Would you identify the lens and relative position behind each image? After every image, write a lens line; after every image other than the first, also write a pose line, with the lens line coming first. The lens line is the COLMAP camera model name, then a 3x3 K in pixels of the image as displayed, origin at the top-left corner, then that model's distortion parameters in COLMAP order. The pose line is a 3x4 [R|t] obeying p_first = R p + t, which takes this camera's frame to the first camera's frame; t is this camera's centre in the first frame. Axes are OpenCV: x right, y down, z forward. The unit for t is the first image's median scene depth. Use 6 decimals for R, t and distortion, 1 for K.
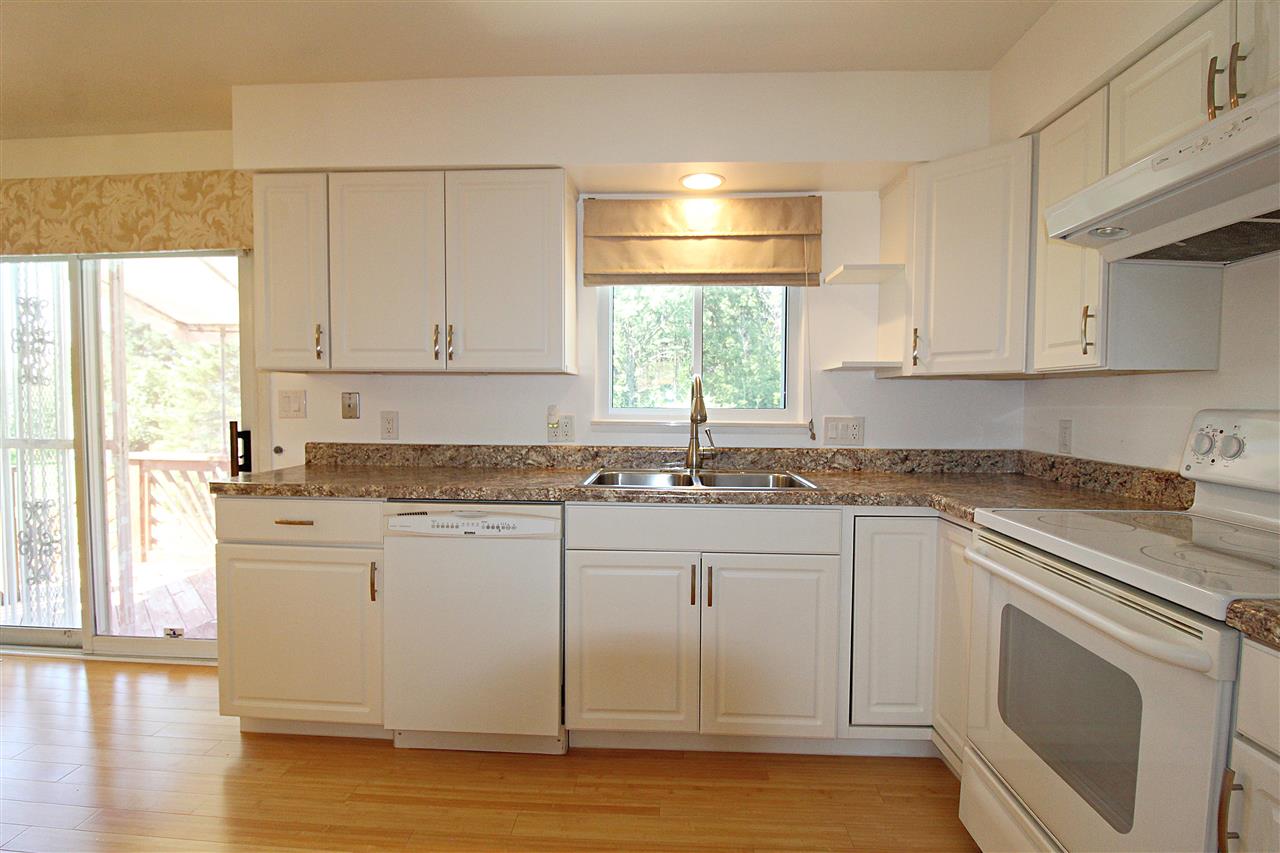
lens RADIAL K [[602.9, 0, 636.3], [0, 602.9, 429.6], [0, 0, 1]] dist [0.001691, -0.013612]
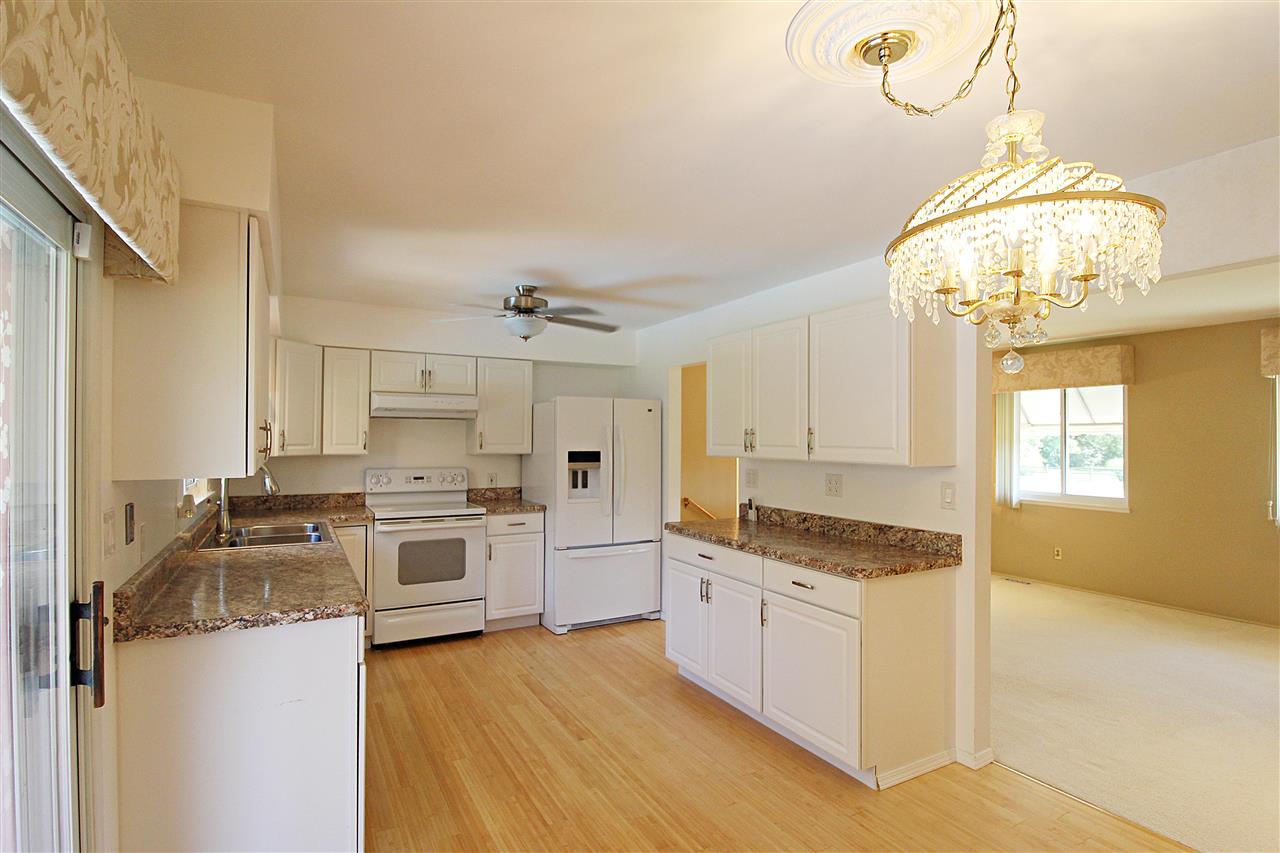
lens RADIAL K [[634.4, 0, 645.2], [0, 634.4, 427.9], [0, 0, 1]] dist [0.003117, -0.015203]
pose [[-0.536524, 0.004315, 0.843874, -1.443146], [0.030024, 0.999451, 0.013979, -0.143690], [-0.843351, 0.032836, -0.536360, 0.941942]]
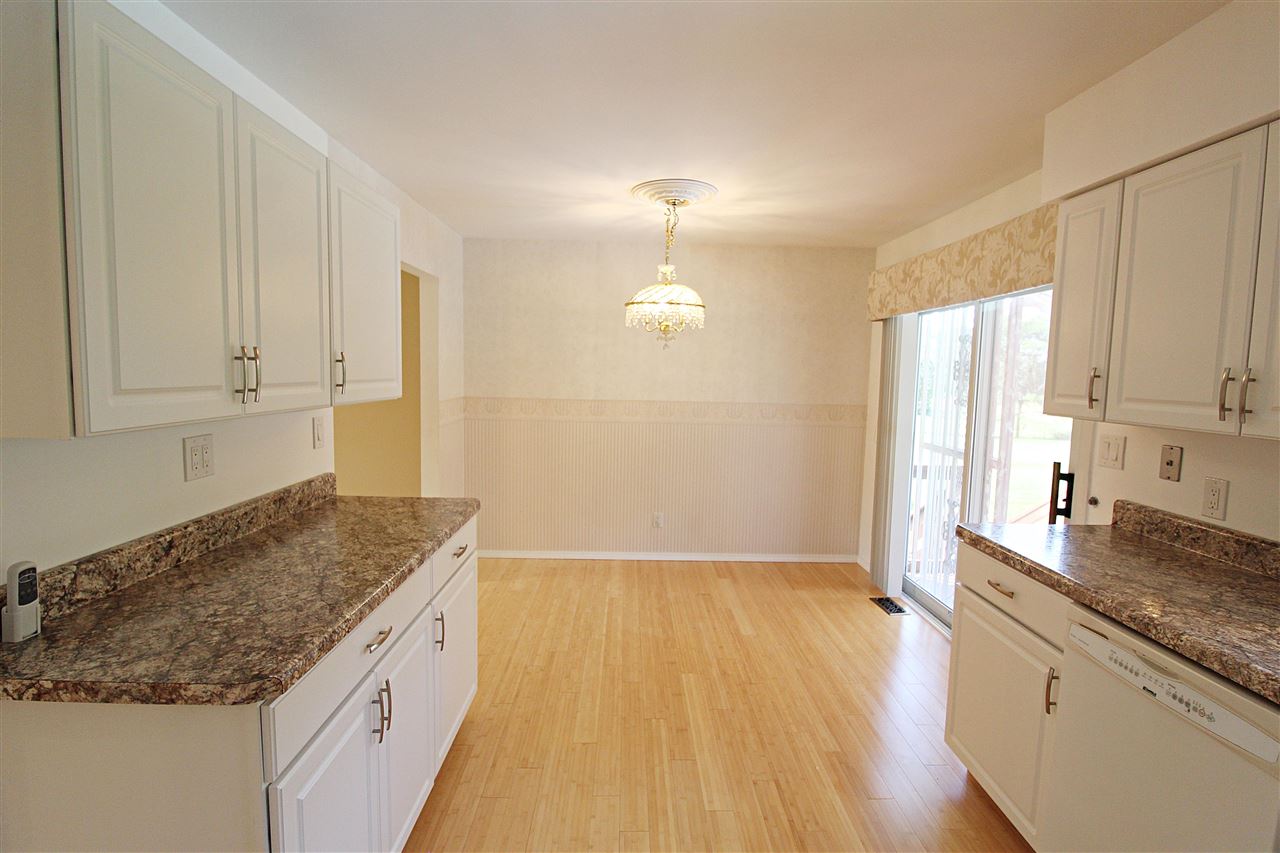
lens RADIAL K [[634.4, 0, 645.2], [0, 634.4, 427.9], [0, 0, 1]] dist [0.003117, -0.015203]
pose [[0.079564, 0.086376, -0.993080, 0.276403], [-0.066790, 0.994462, 0.081145, -0.110493], [0.994590, 0.059872, 0.084893, 0.285704]]
